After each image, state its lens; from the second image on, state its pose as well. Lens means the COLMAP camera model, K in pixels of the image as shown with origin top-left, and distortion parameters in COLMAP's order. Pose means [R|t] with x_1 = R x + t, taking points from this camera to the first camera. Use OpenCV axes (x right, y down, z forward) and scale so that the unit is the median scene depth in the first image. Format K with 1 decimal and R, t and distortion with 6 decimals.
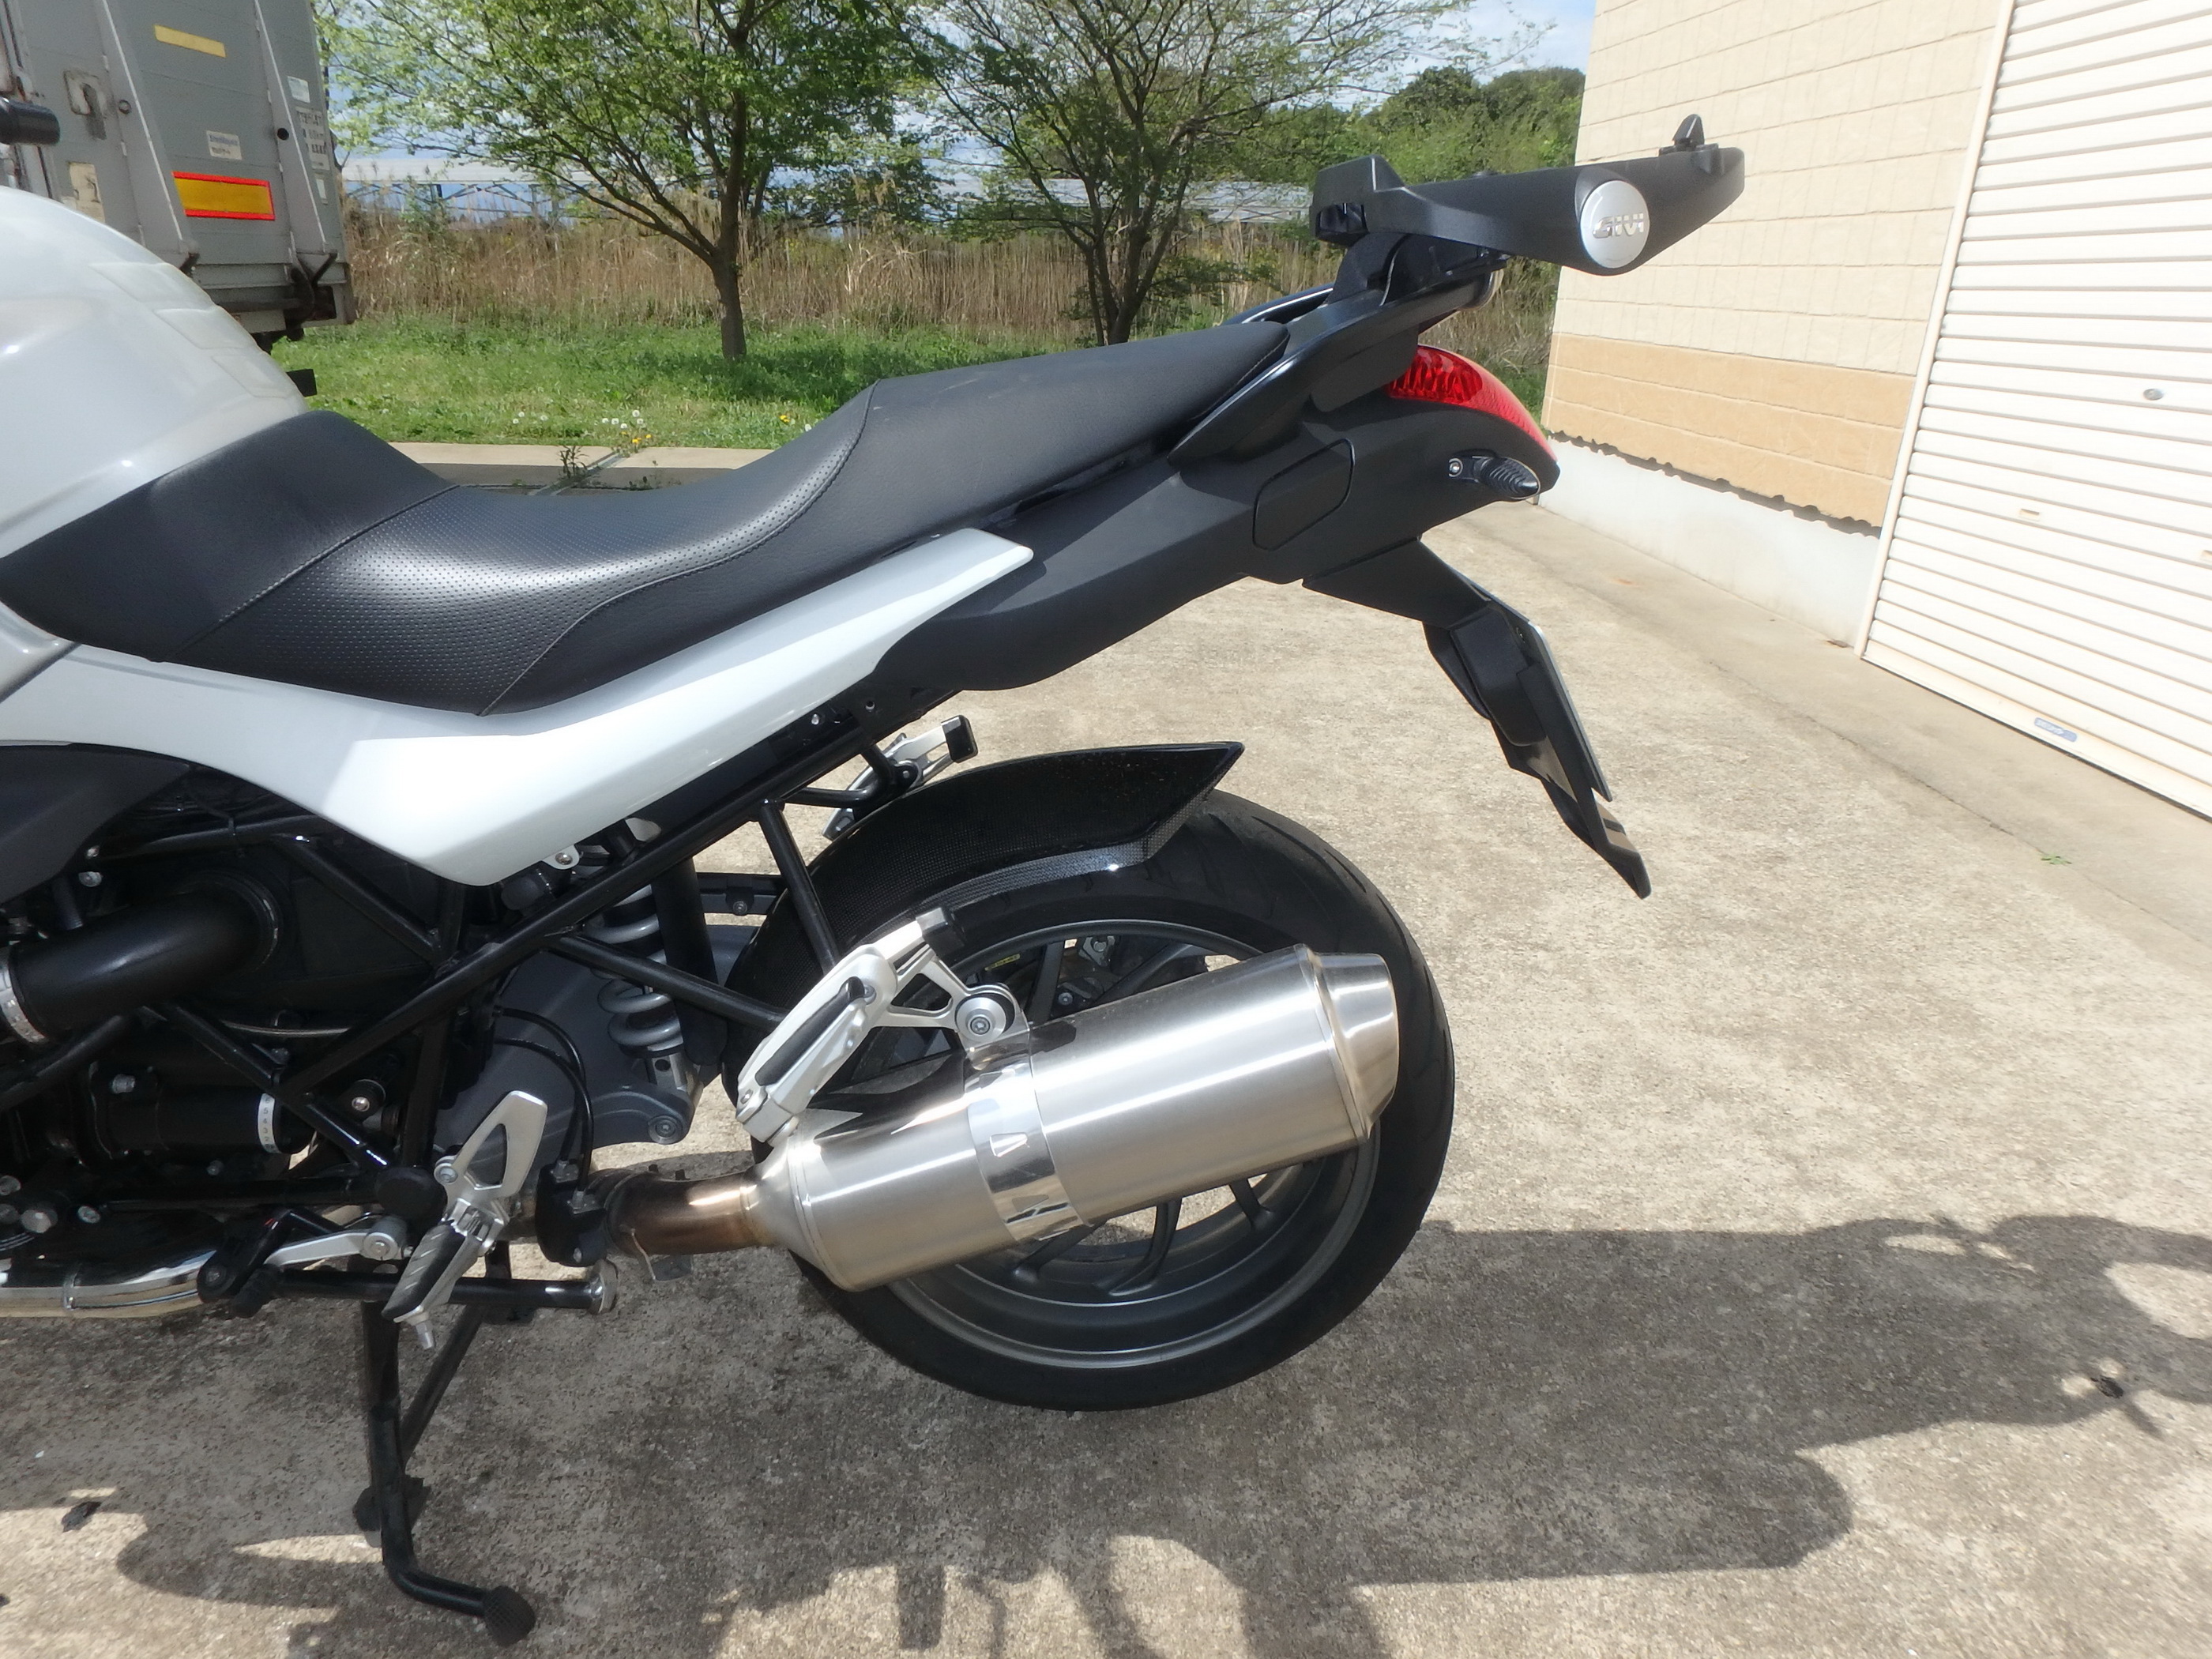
lens RADIAL K [[1368.9, 0, 1127.1], [0, 1368.9, 817.4], [0, 0, 1]] dist [-0.040183, 0.018512]
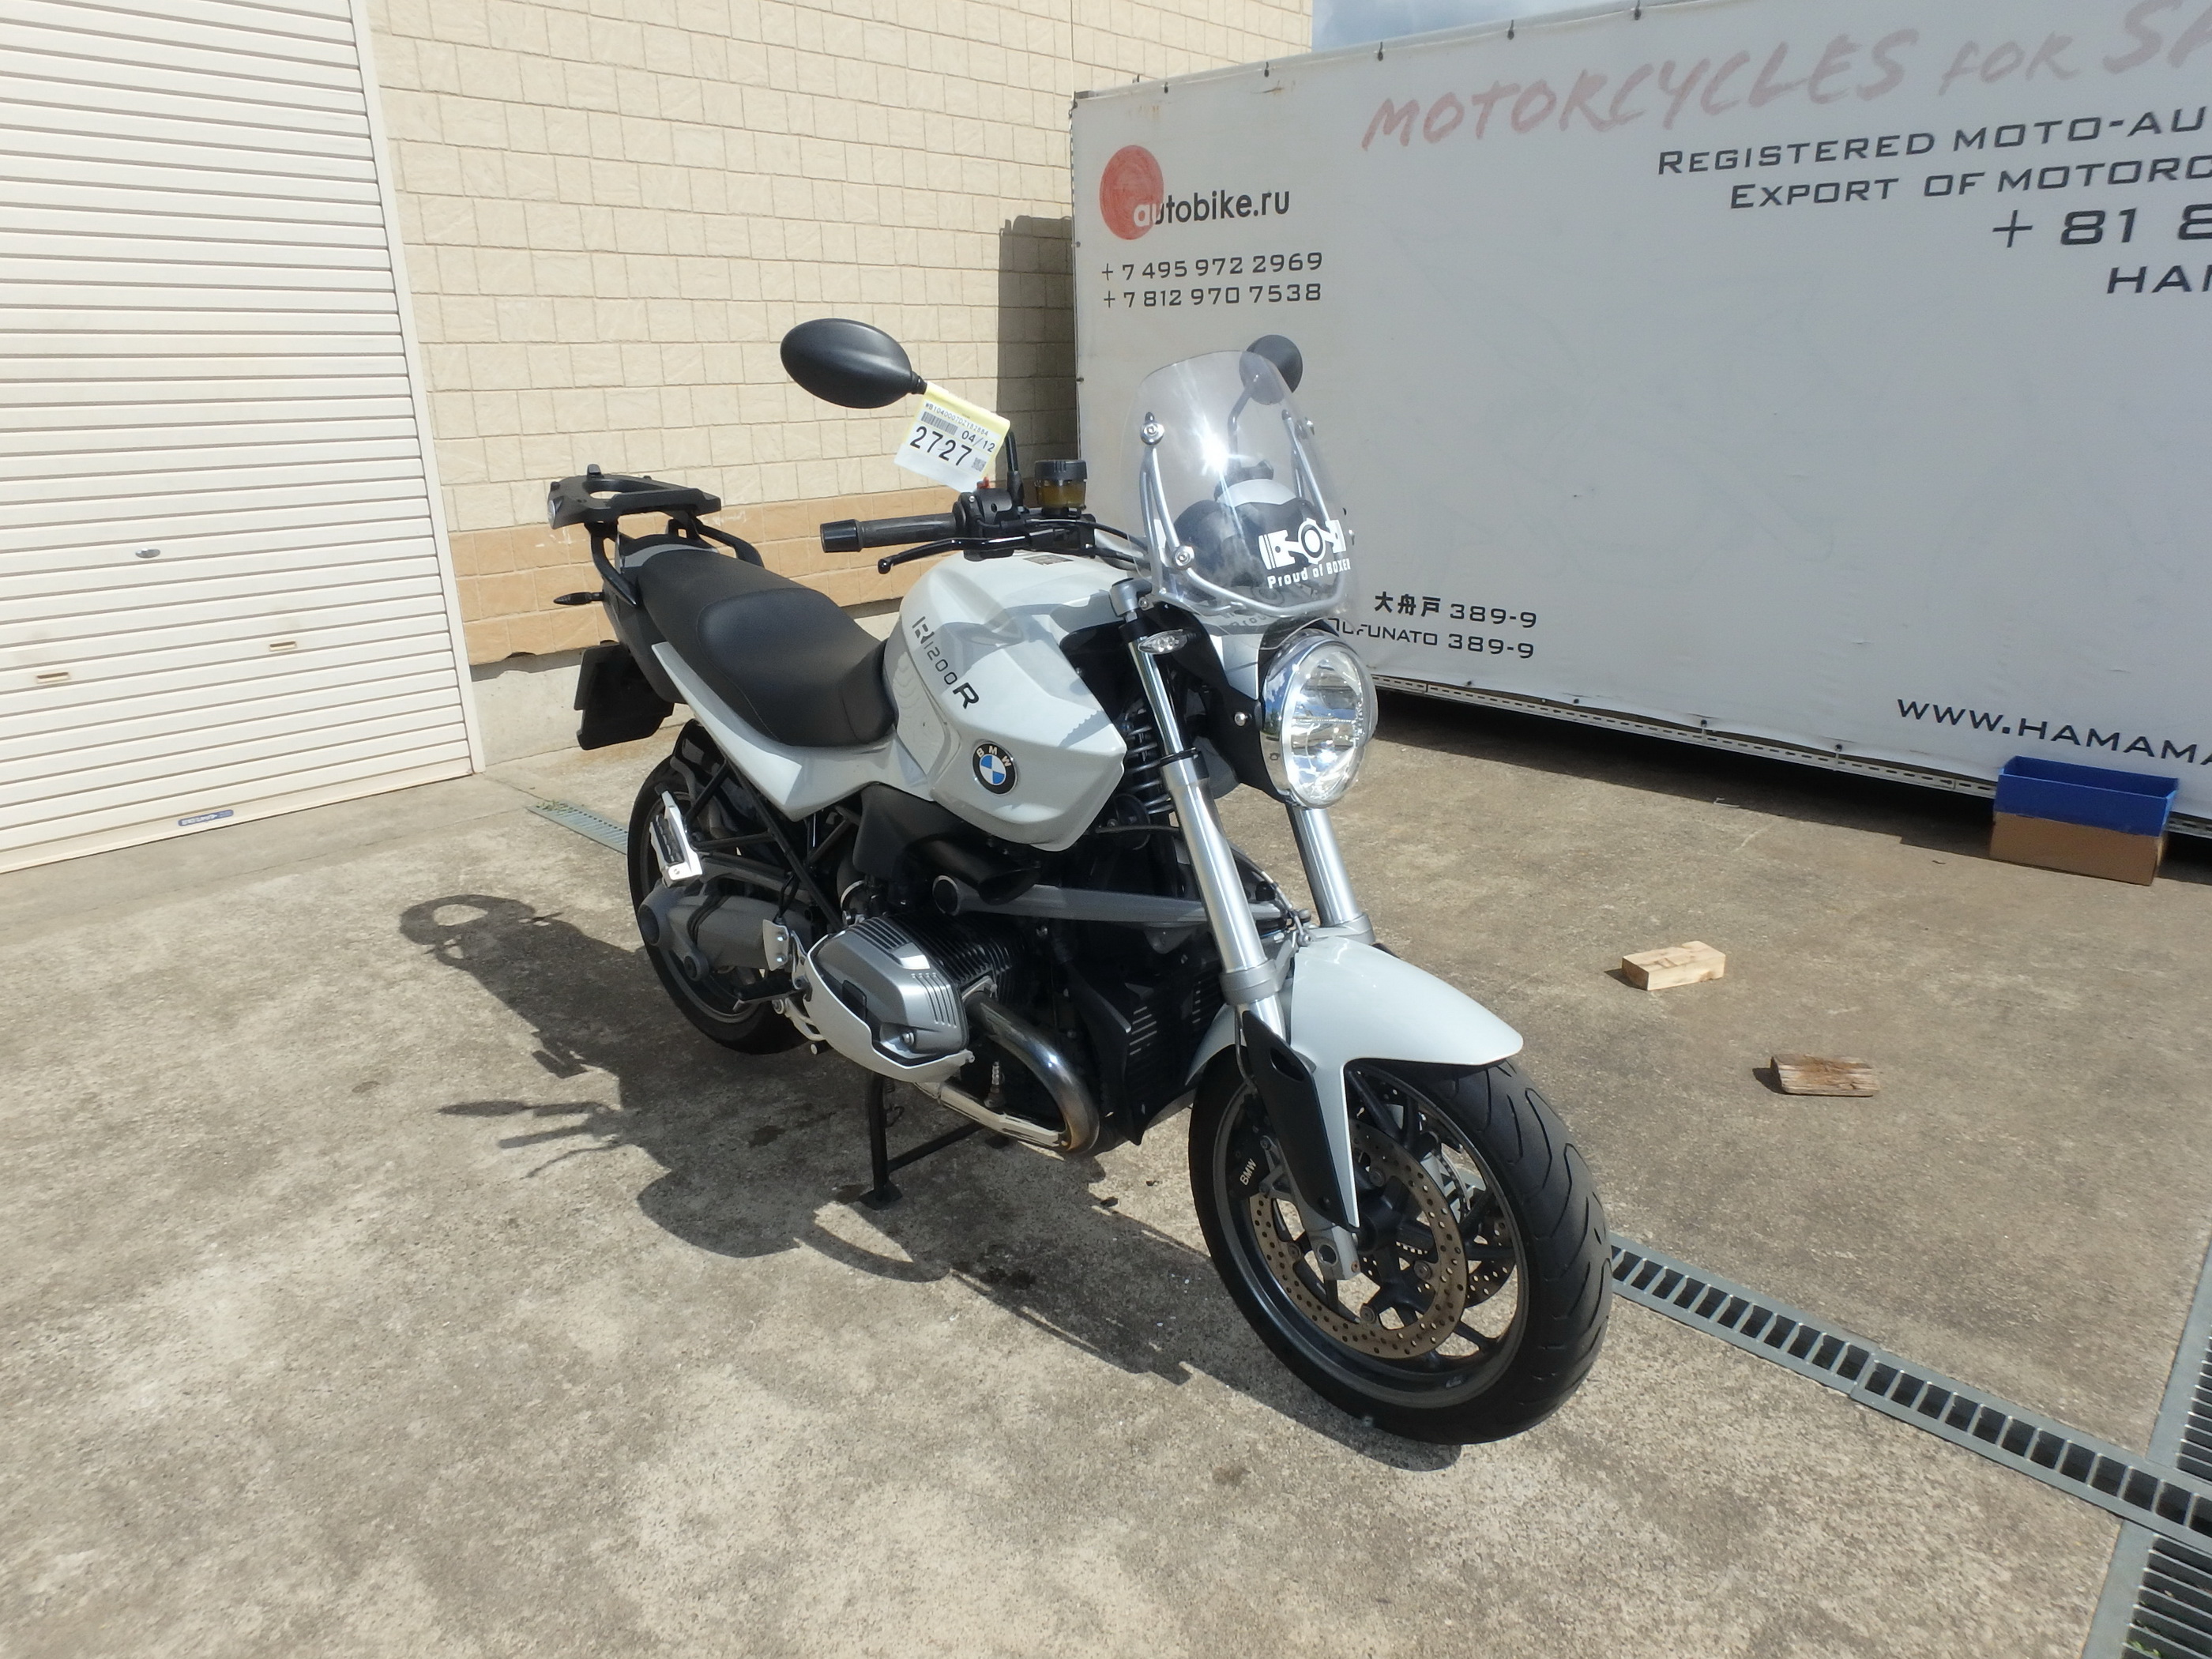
lens RADIAL K [[1368.9, 0, 1135.7], [0, 1368.9, 830.2], [0, 0, 1]] dist [-0.040183, 0.018512]
pose [[-0.680295, -0.256466, 0.686603, -1.554983], [0.257183, 0.793688, 0.551287, -0.736752], [-0.686334, 0.551620, -0.473983, 1.247639]]
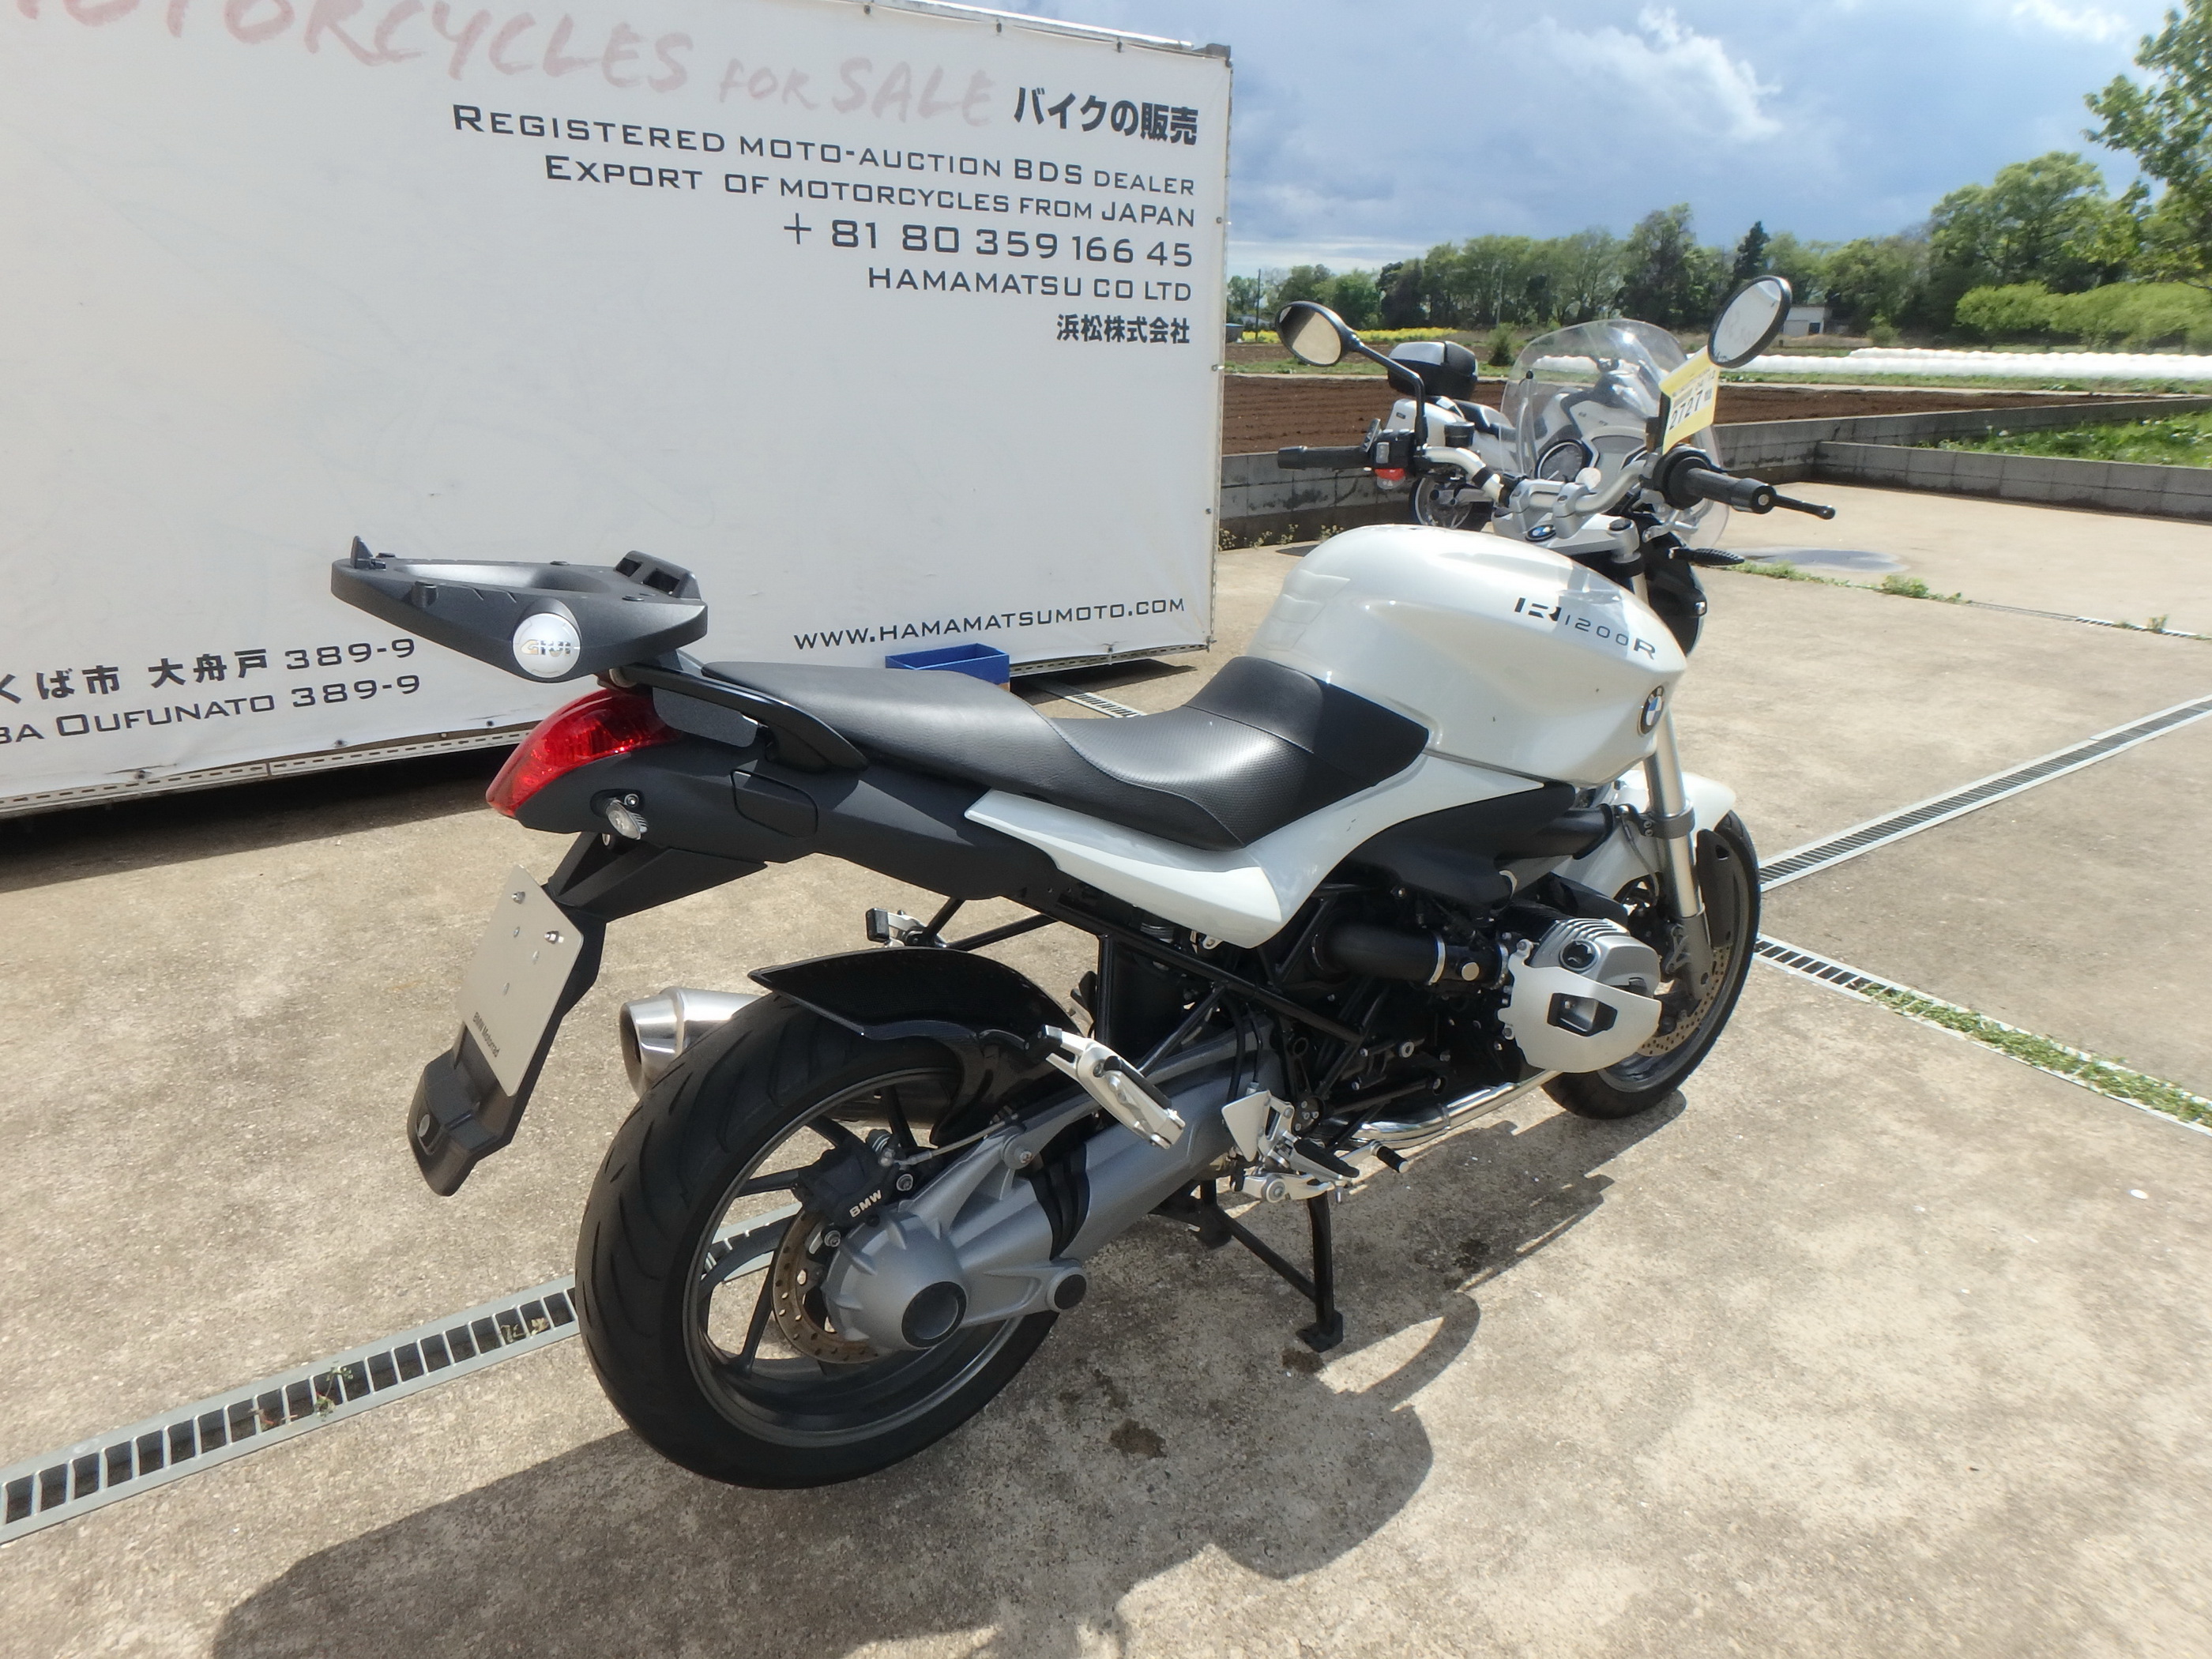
lens RADIAL K [[1368.9, 0, 1092.2], [0, 1368.9, 831.8], [0, 0, 1]] dist [-0.040183, 0.018512]
pose [[-0.867193, 0.132672, -0.479973, 0.289625], [-0.210074, 0.776424, 0.594168, -0.715490], [0.451492, 0.616088, -0.645438, 1.381266]]
